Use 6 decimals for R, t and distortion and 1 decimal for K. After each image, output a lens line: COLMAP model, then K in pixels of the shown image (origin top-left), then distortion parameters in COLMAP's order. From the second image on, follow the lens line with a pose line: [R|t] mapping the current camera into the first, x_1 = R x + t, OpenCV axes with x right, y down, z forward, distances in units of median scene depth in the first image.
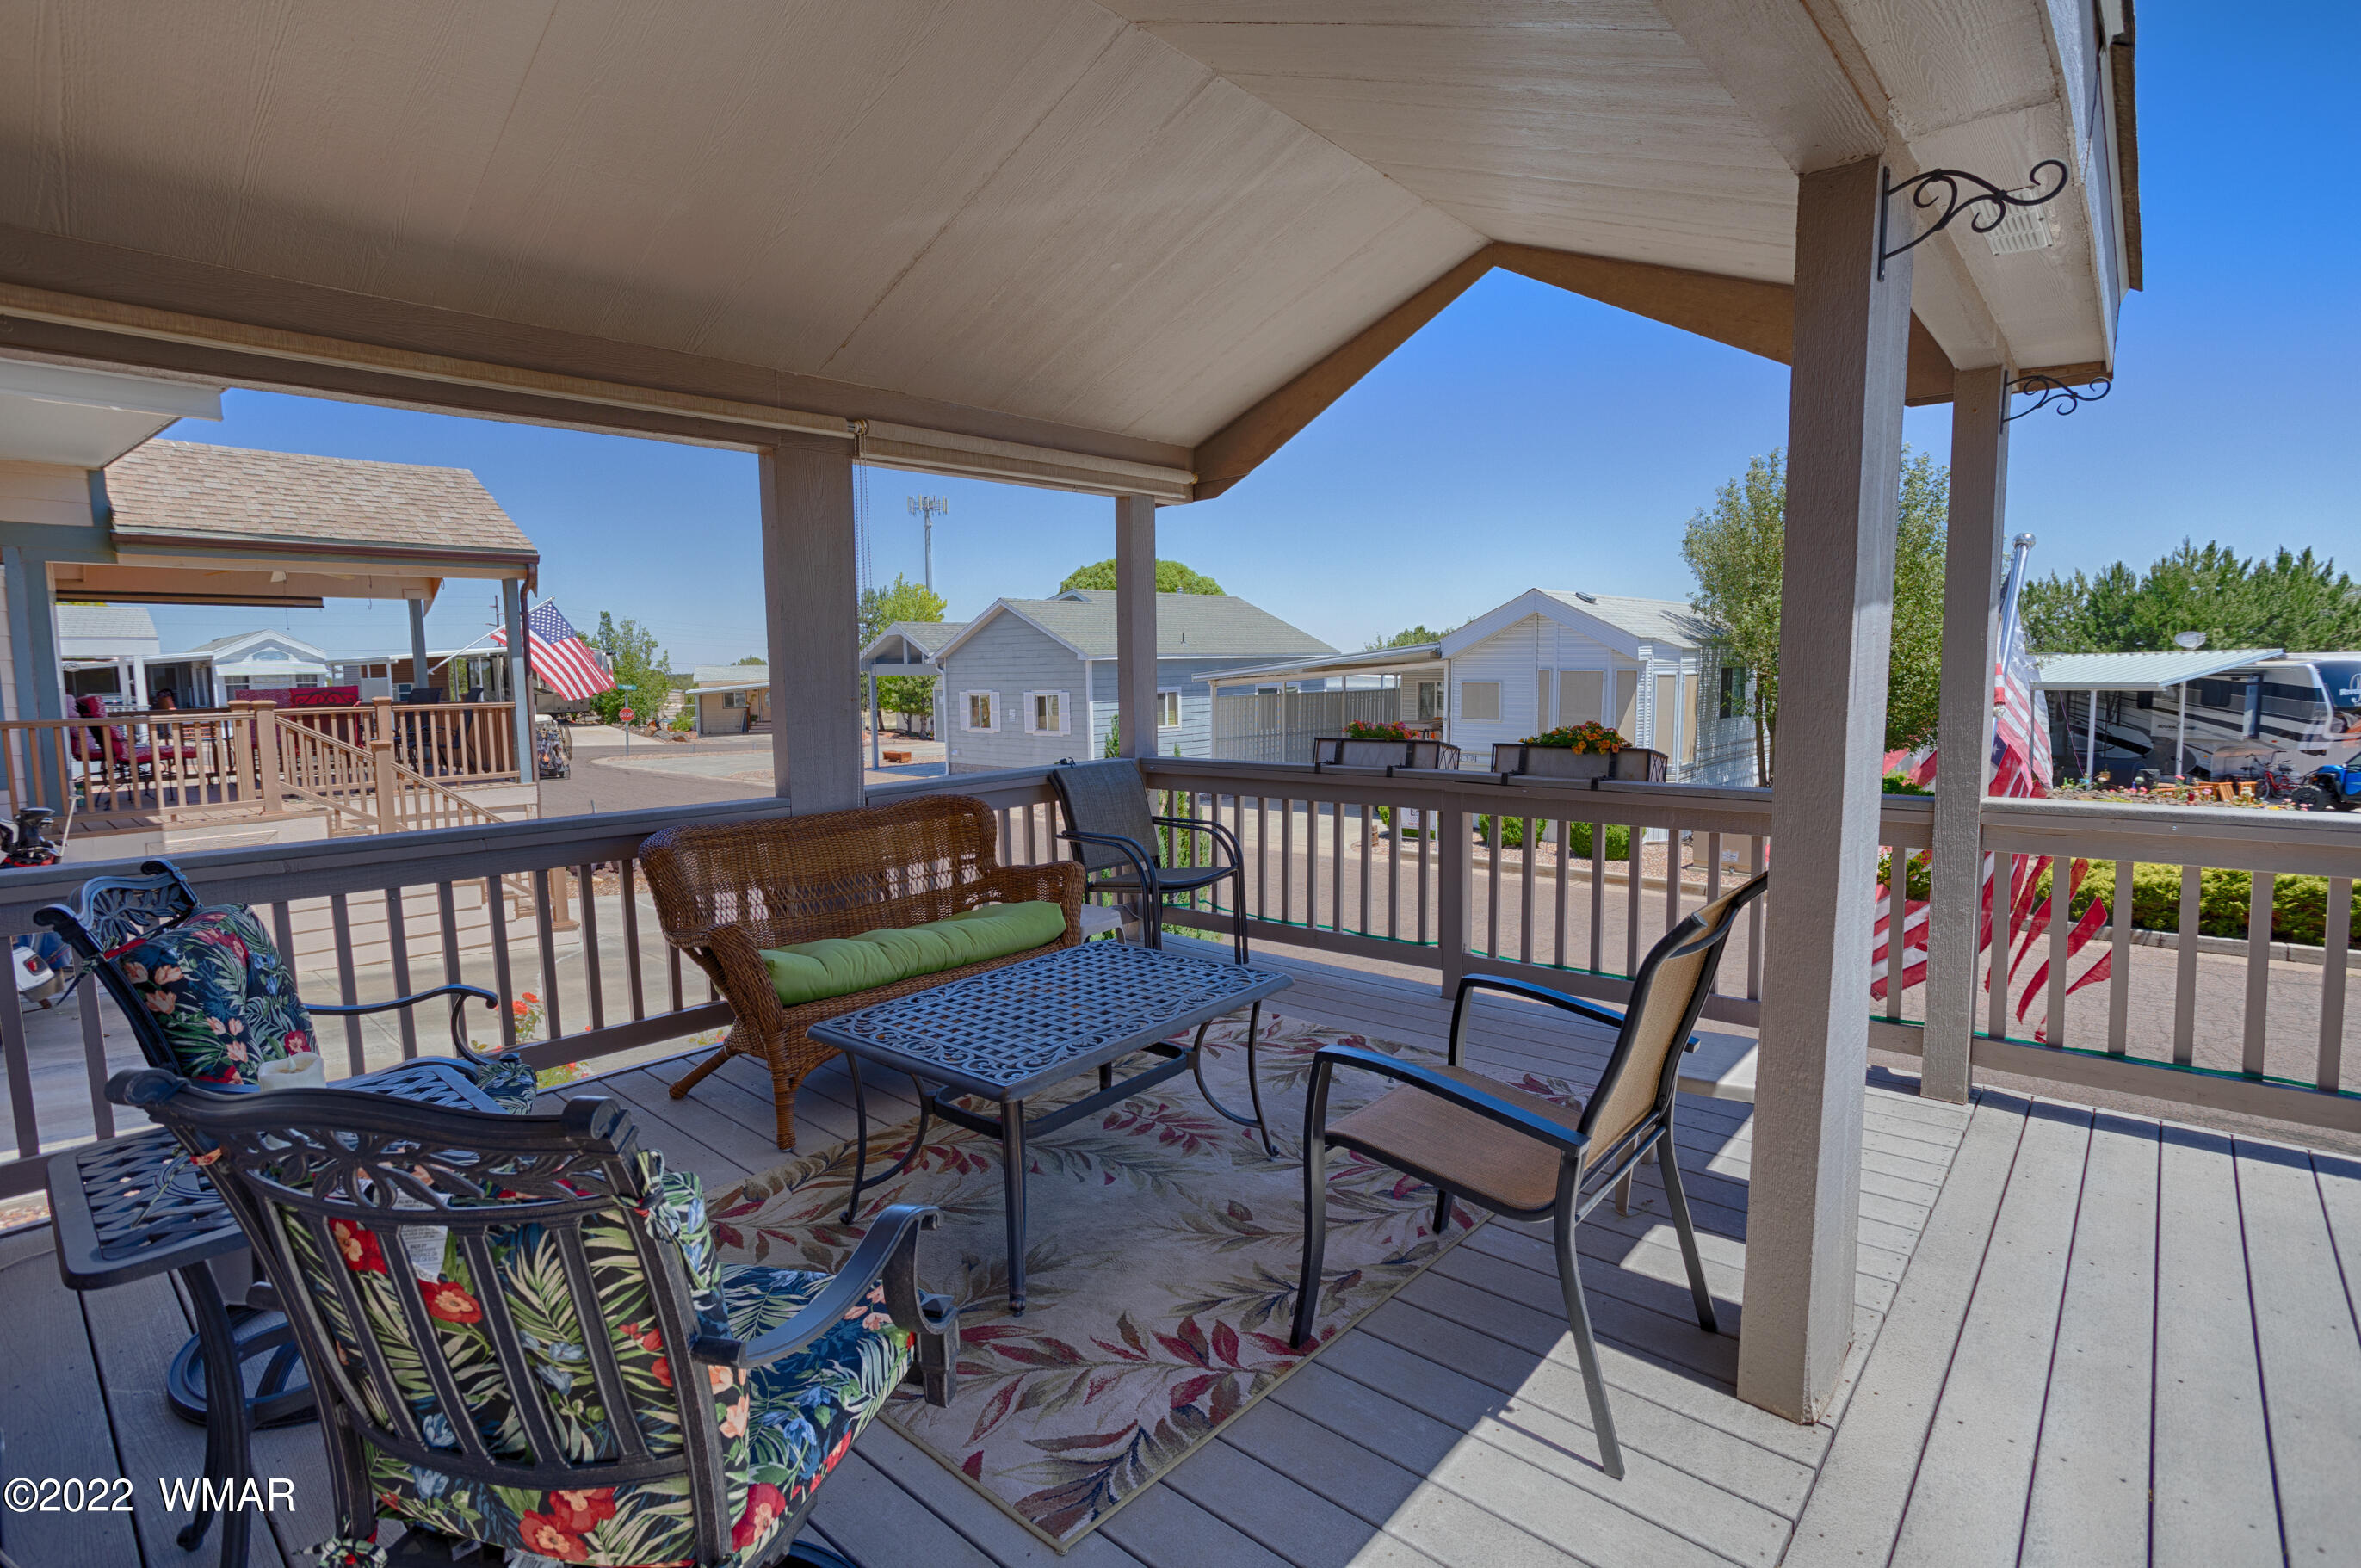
lens RADIAL K [[1126.8, 0, 1164.1], [0, 1126.8, 771.7], [0, 0, 1]] dist [-0.003633, 0.000002]
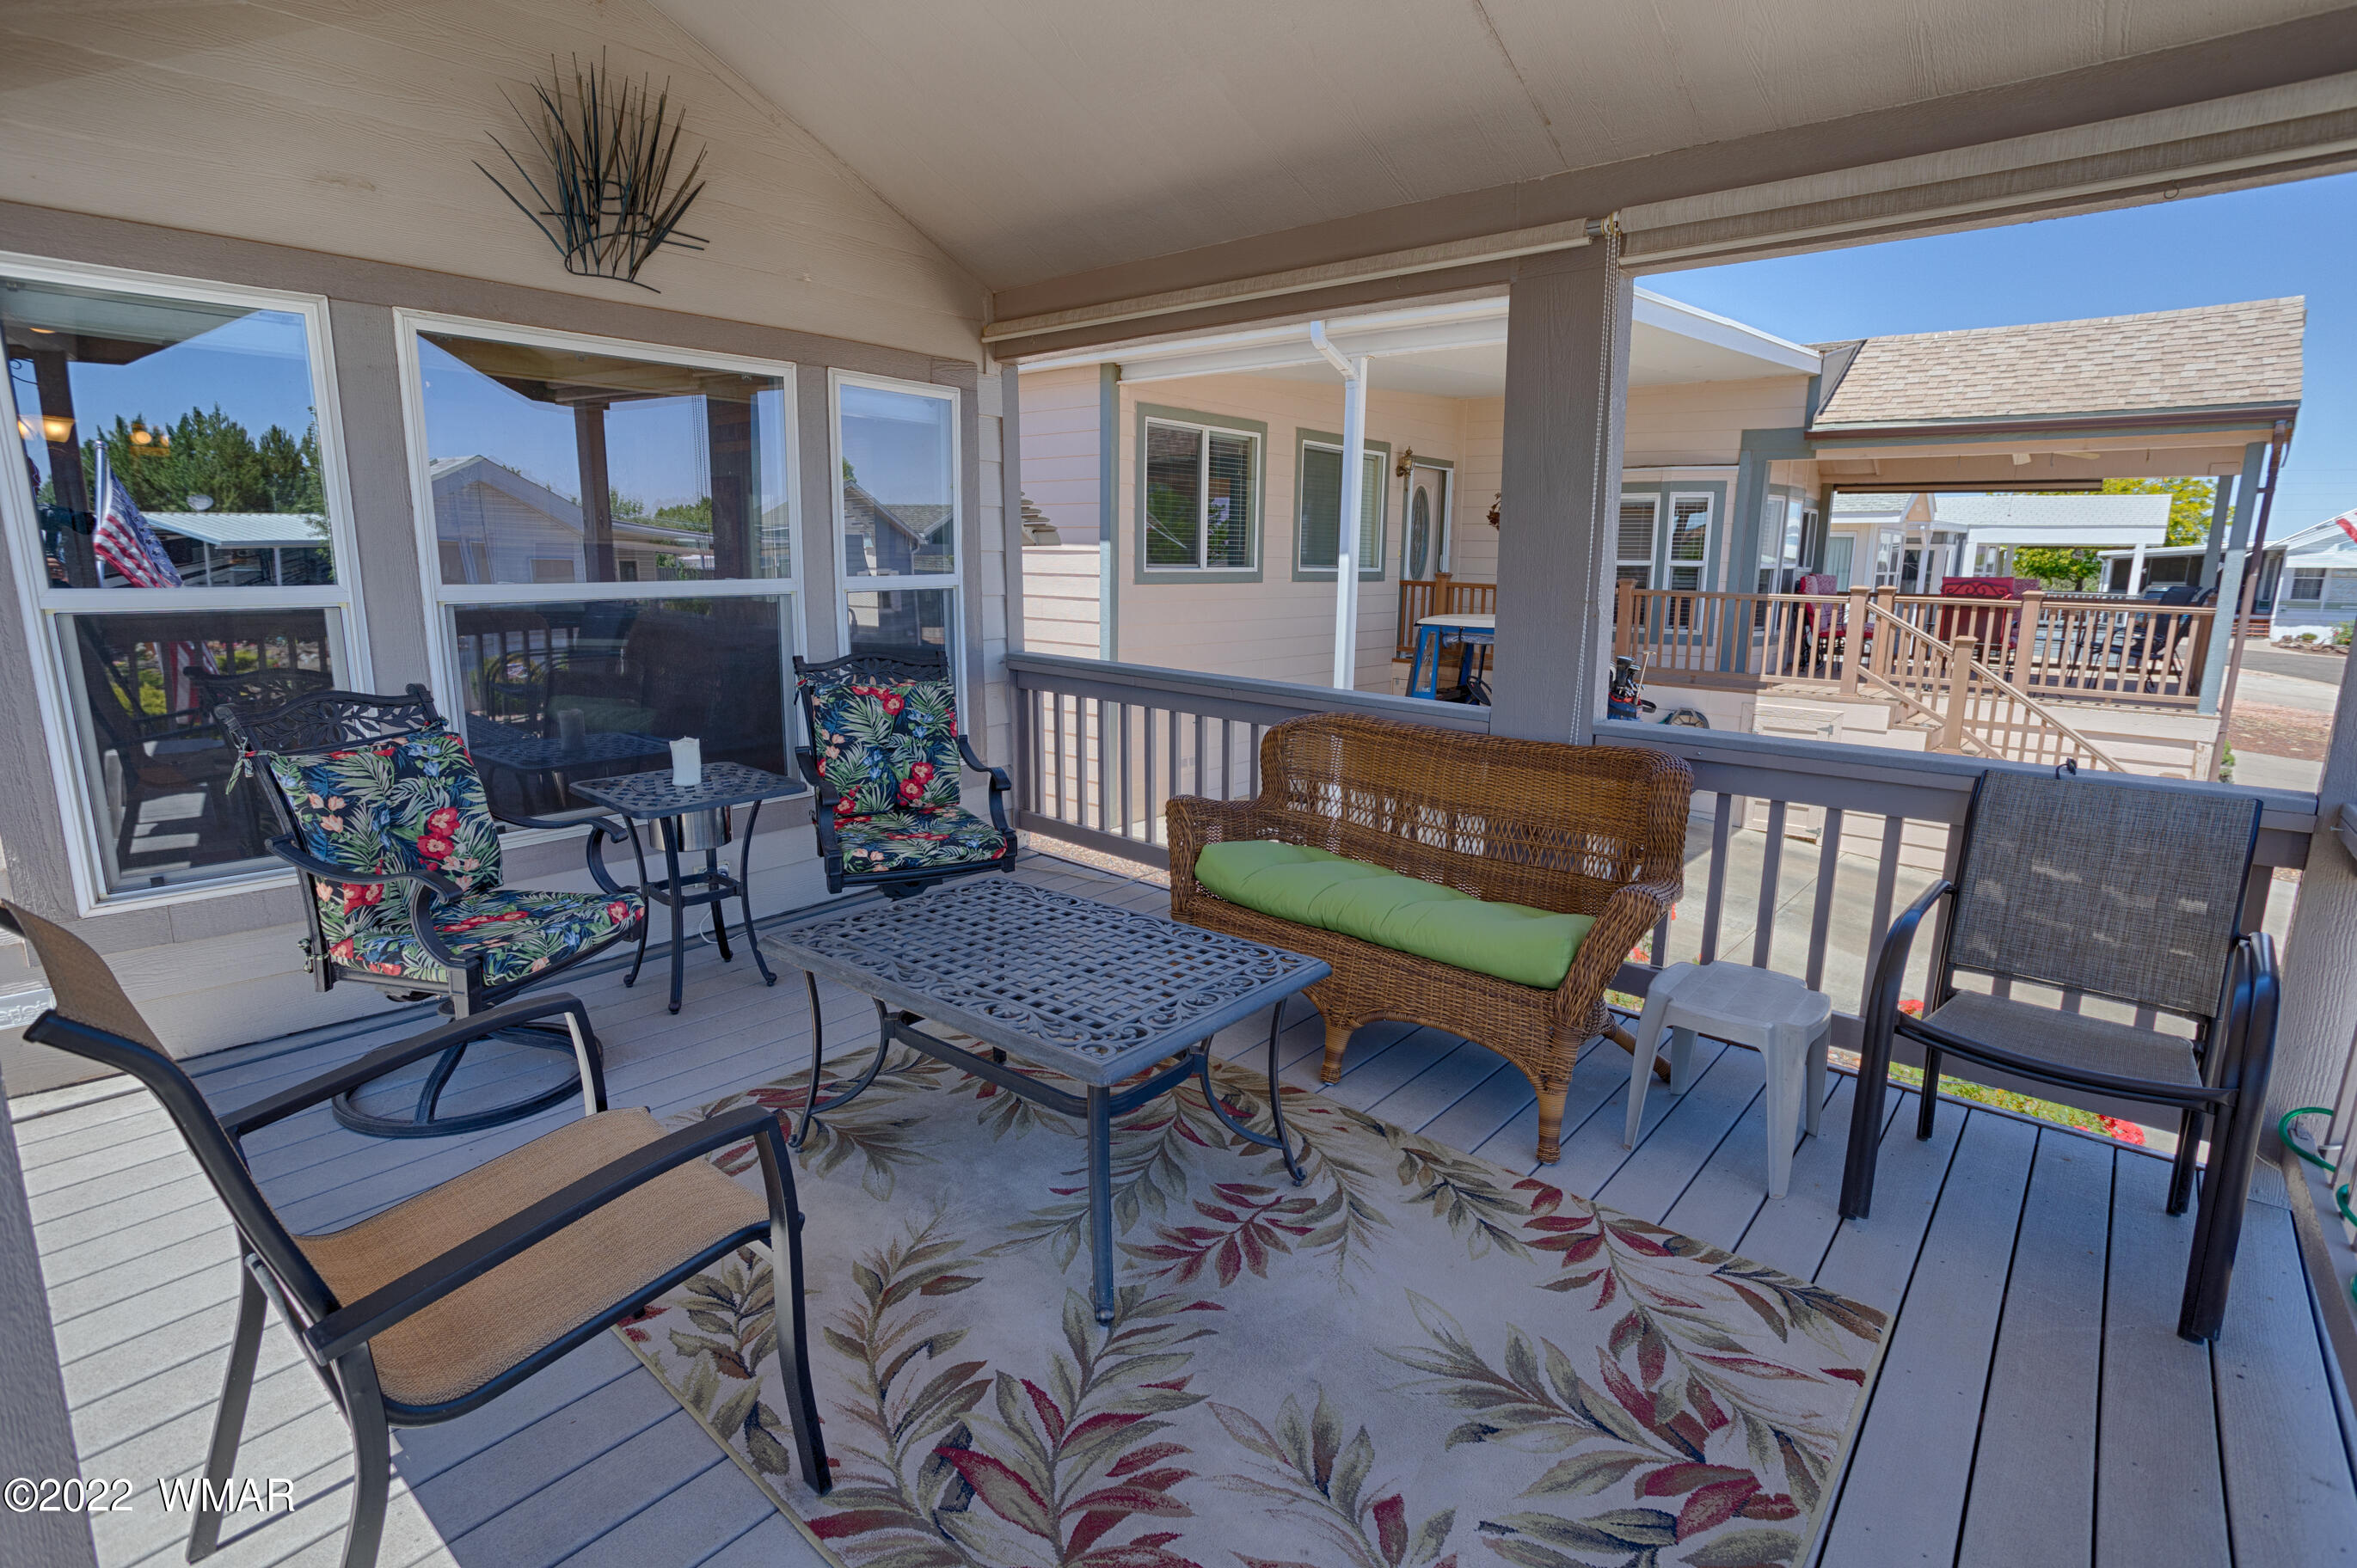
lens RADIAL K [[1124.8, 0, 1162.2], [0, 1124.8, 771.7], [0, 0, 1]] dist [-0.003633, 0.000002]
pose [[0.021207, 0.209717, -0.977532, 0.218667], [-0.113263, 0.971961, 0.206065, -0.035405], [0.993339, 0.106348, 0.044366, 0.316374]]
